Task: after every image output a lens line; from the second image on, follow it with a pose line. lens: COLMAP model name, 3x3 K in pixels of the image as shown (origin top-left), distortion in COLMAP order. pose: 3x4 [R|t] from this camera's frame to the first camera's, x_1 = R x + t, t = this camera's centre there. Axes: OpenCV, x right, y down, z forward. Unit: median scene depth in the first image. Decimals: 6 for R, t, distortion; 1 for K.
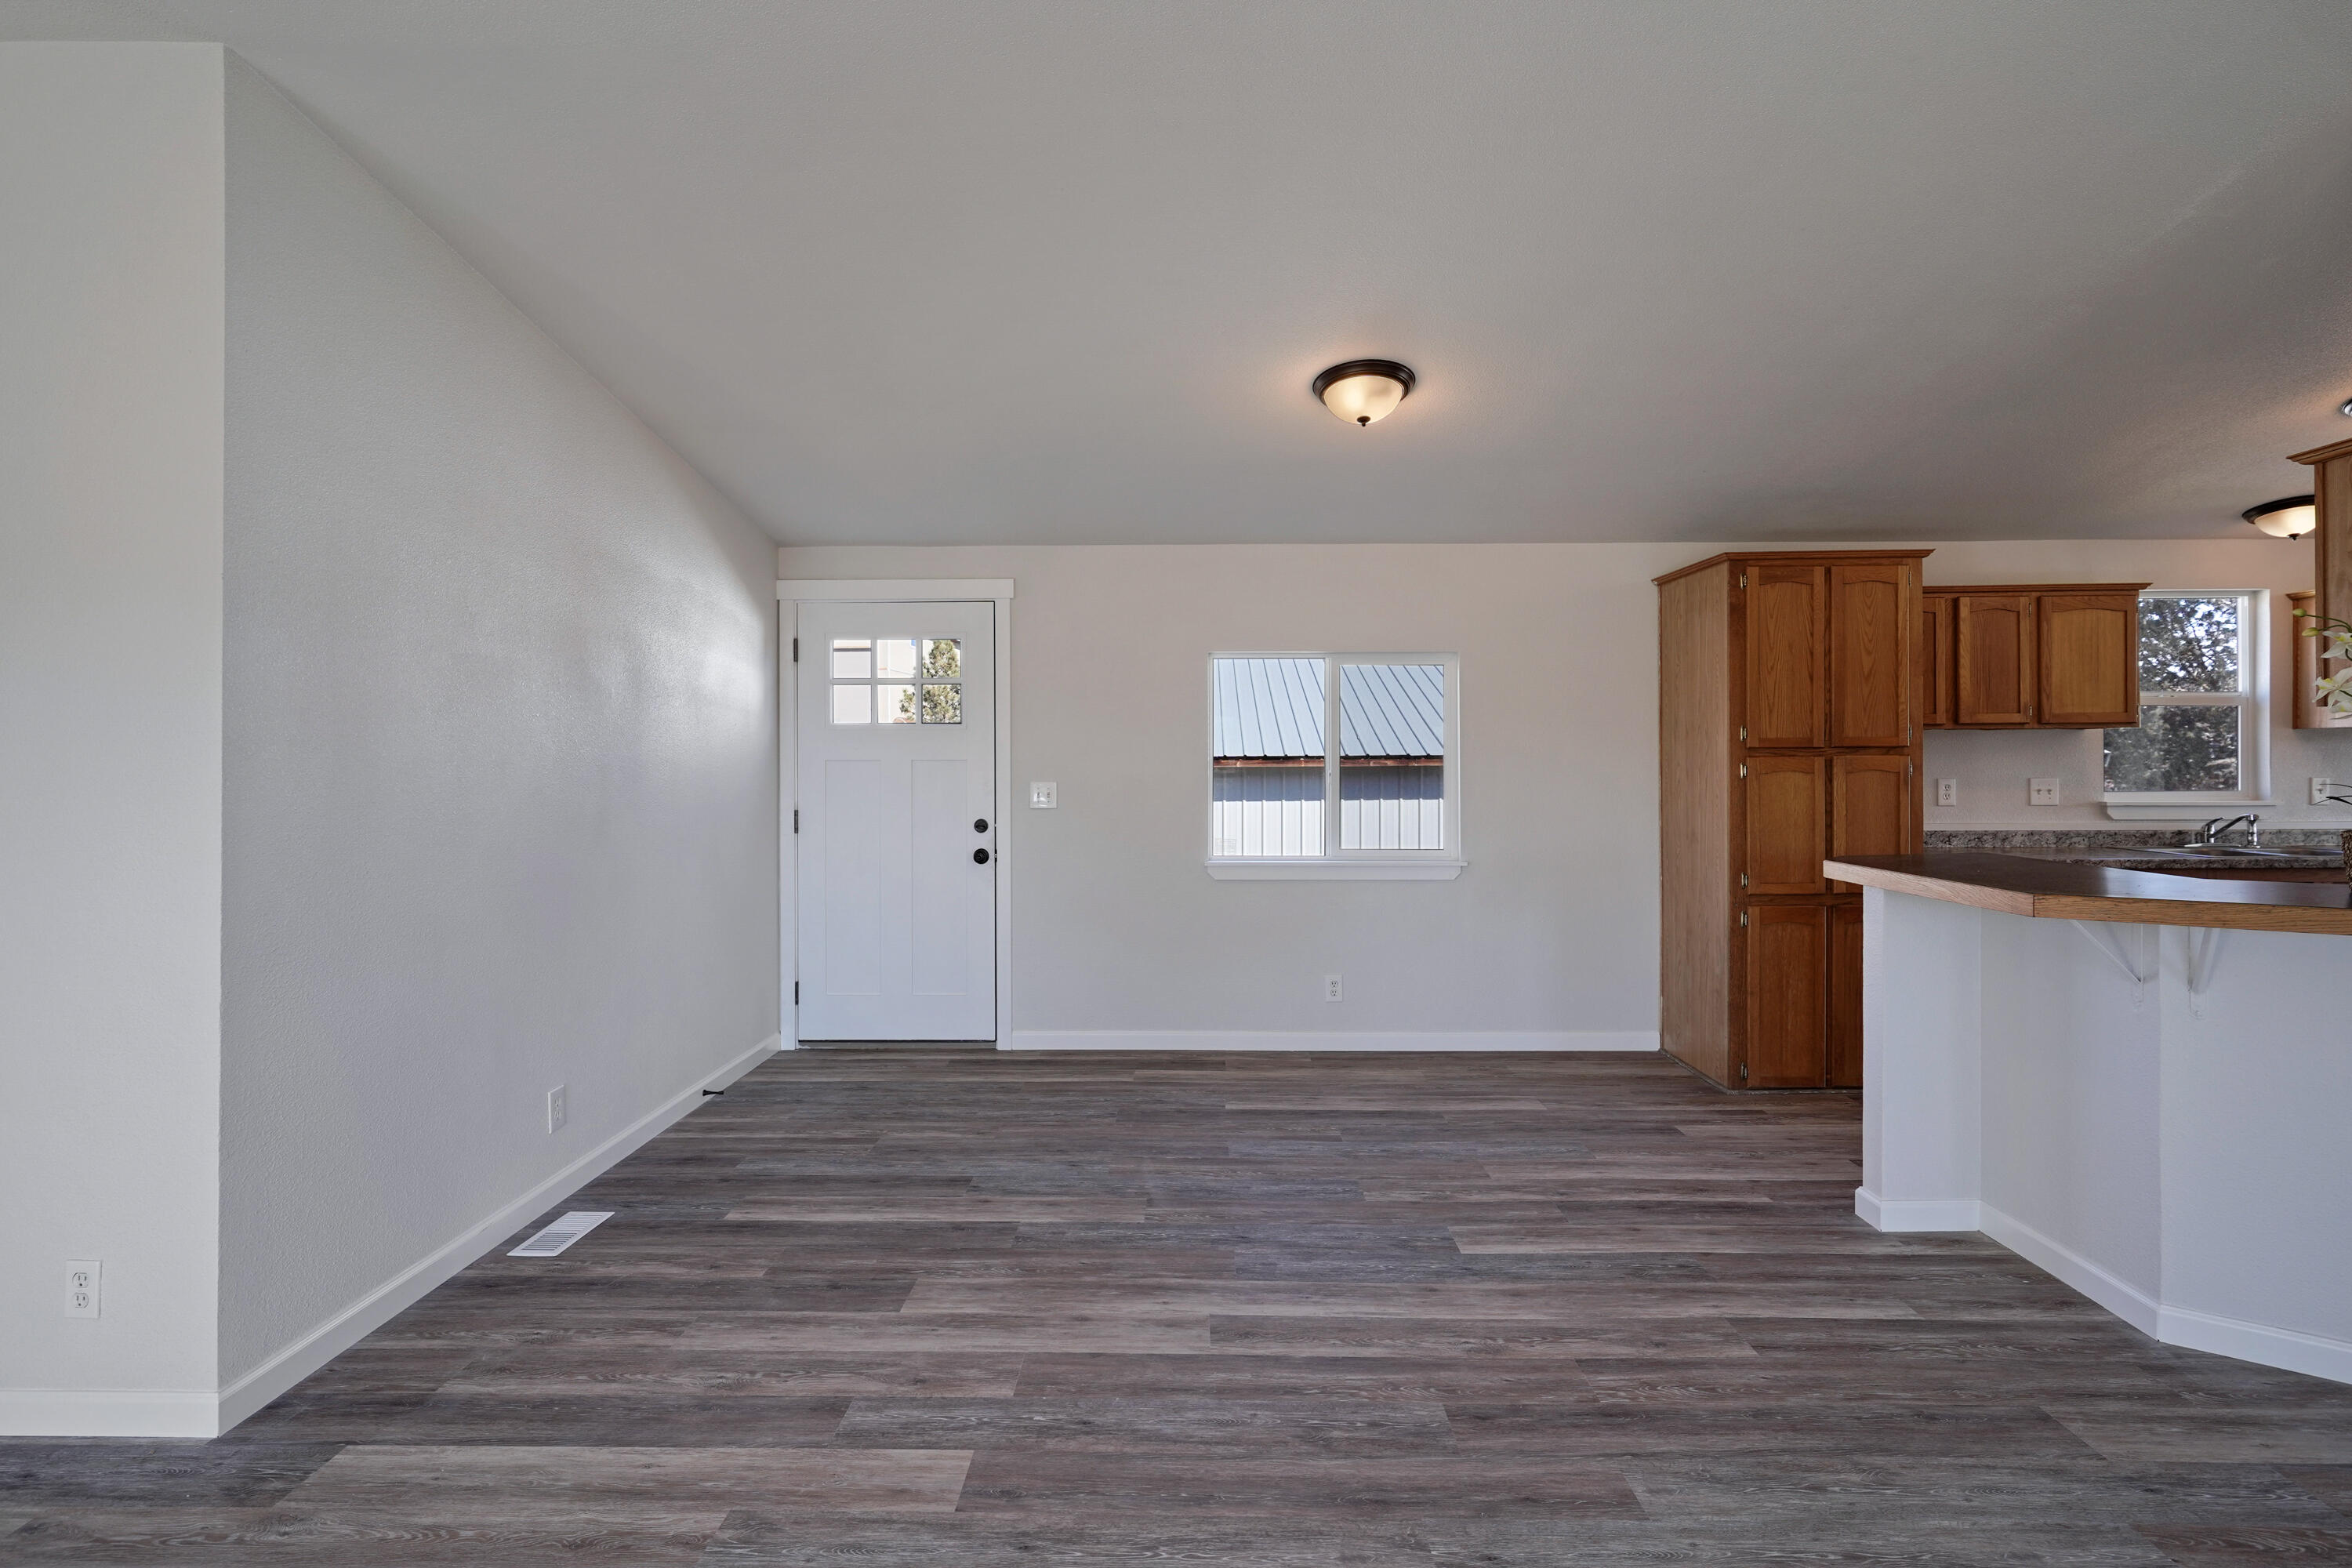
lens RADIAL K [[1134.6, 0, 1180.8], [0, 1134.6, 759.7], [0, 0, 1]] dist [-0.005383, 0.000334]
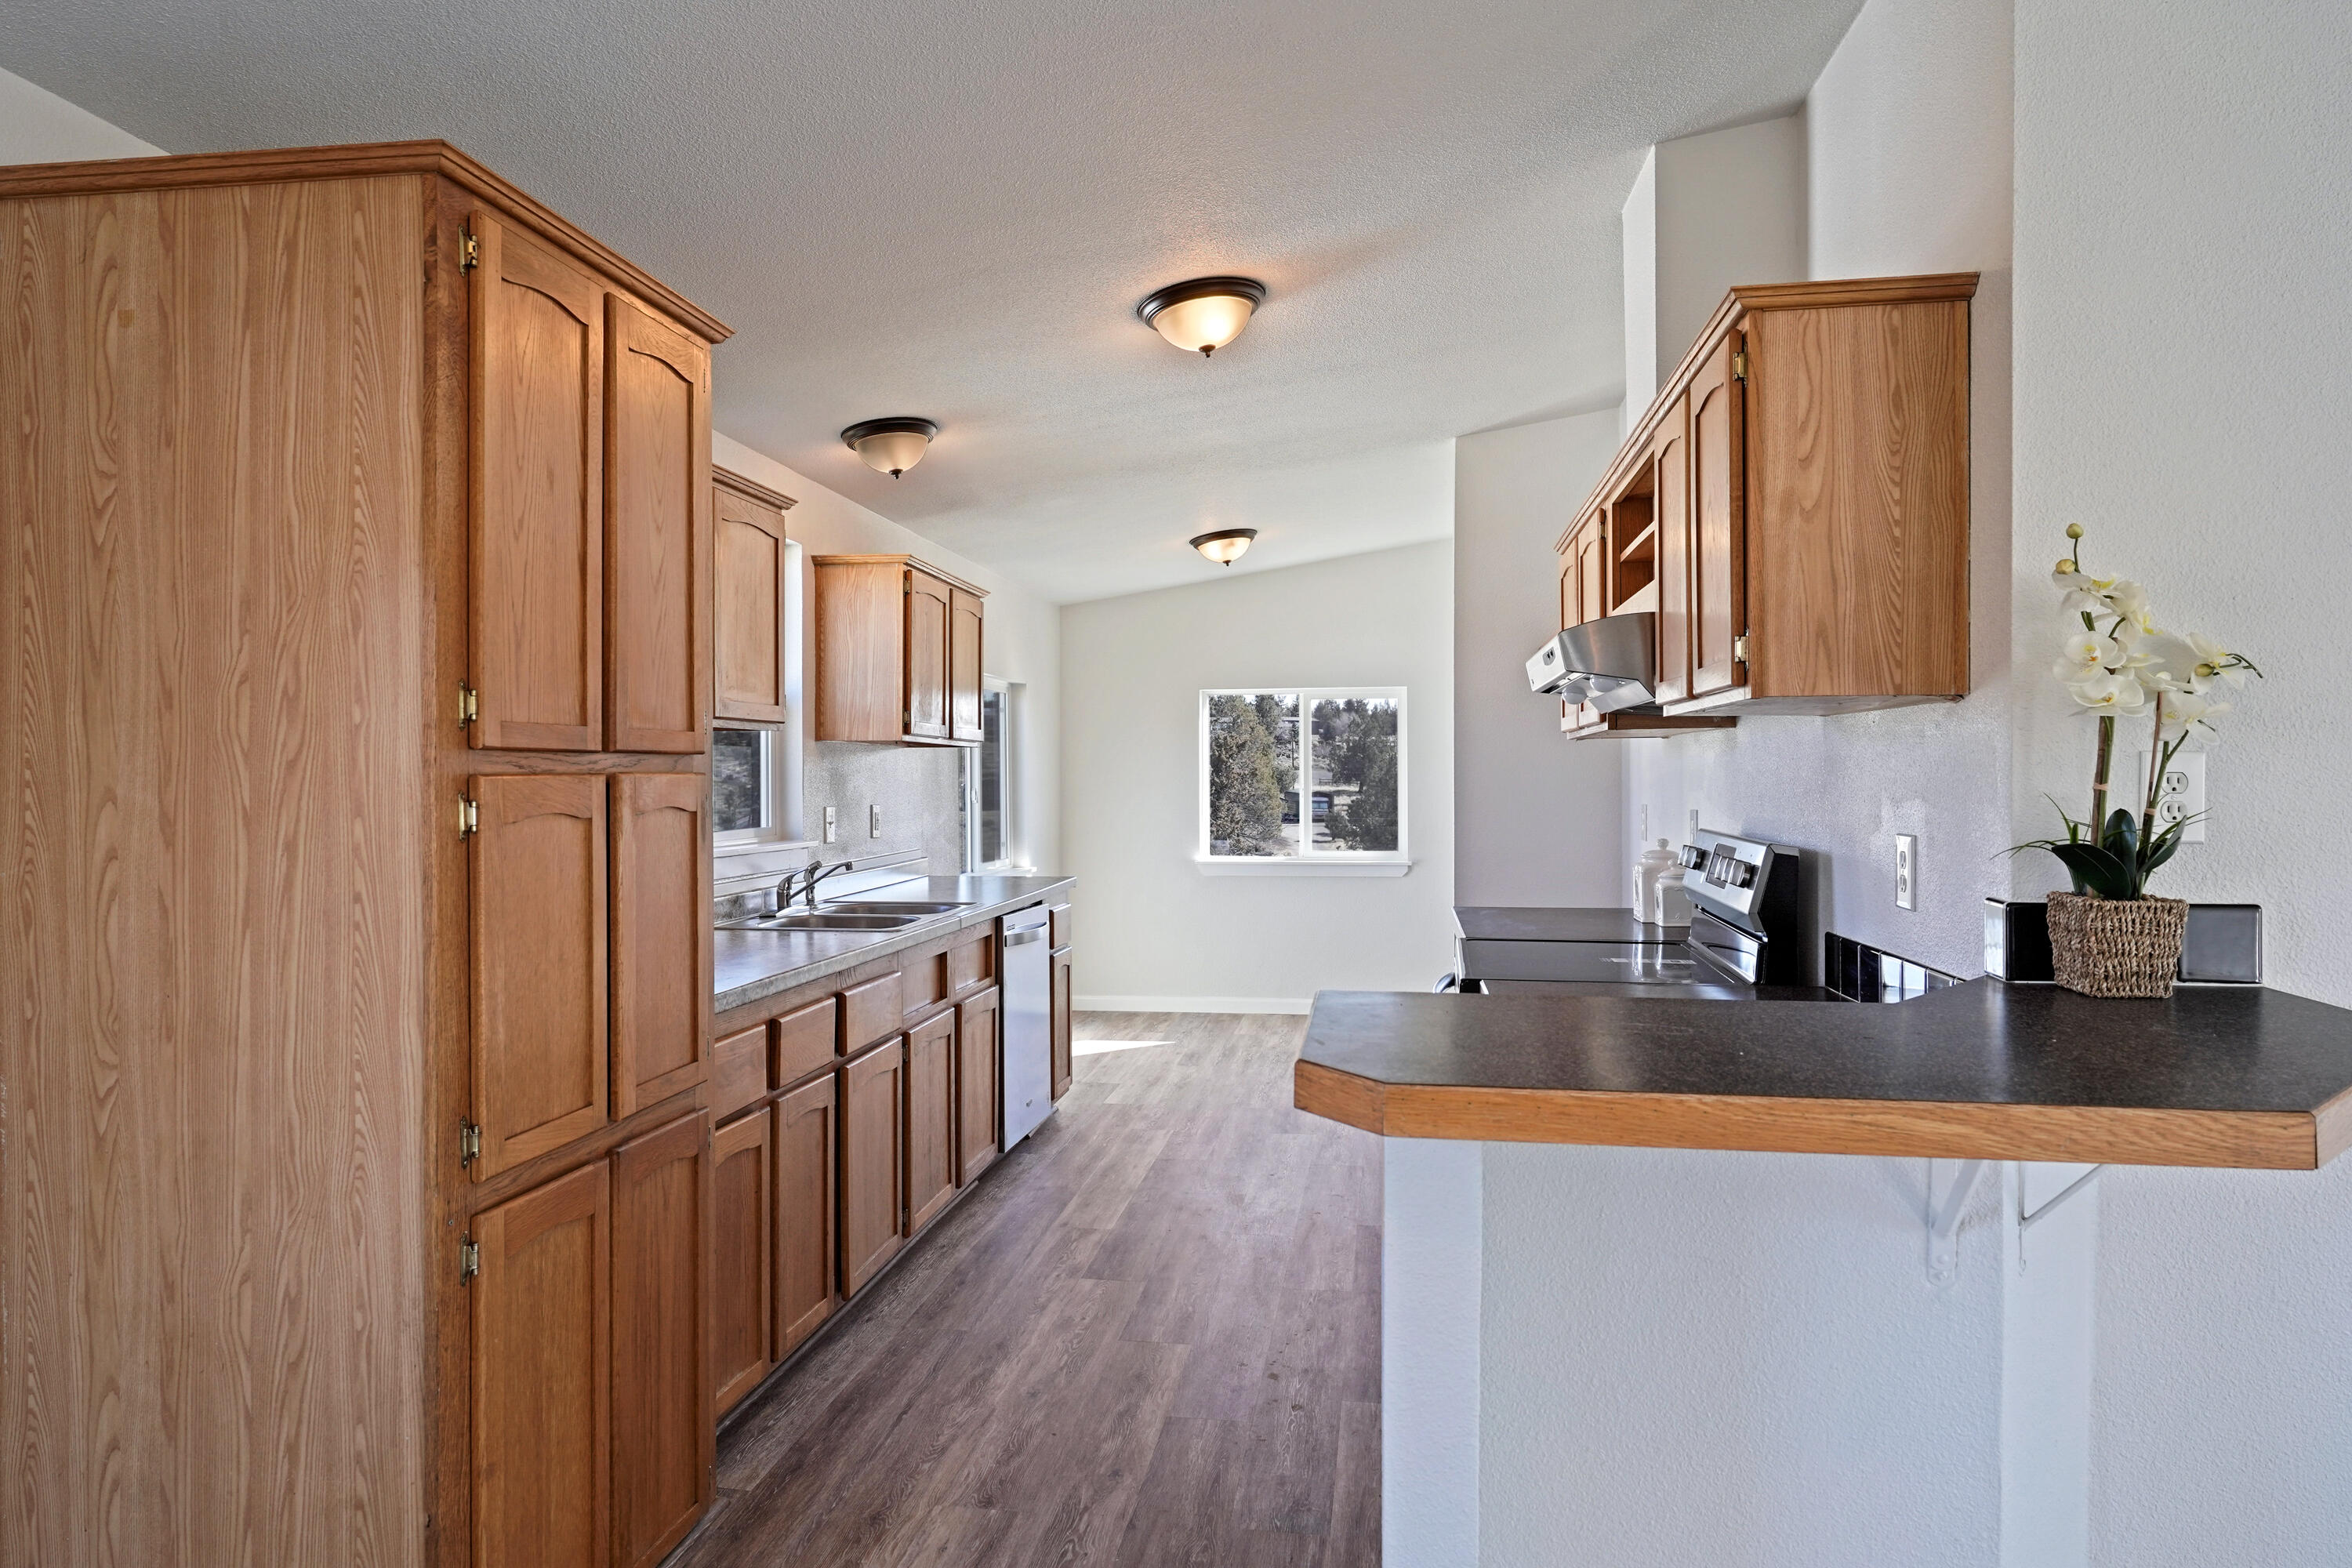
lens RADIAL K [[1429.6, 0, 1179.3], [0, 1429.6, 774.6], [0, 0, 1]] dist [-0.001996, 0.000247]
pose [[0.134932, 0.004493, 0.990845, 0.128353], [0.001163, 0.999988, -0.004693, -0.000547], [-0.990854, 0.001786, 0.134925, 0.895067]]
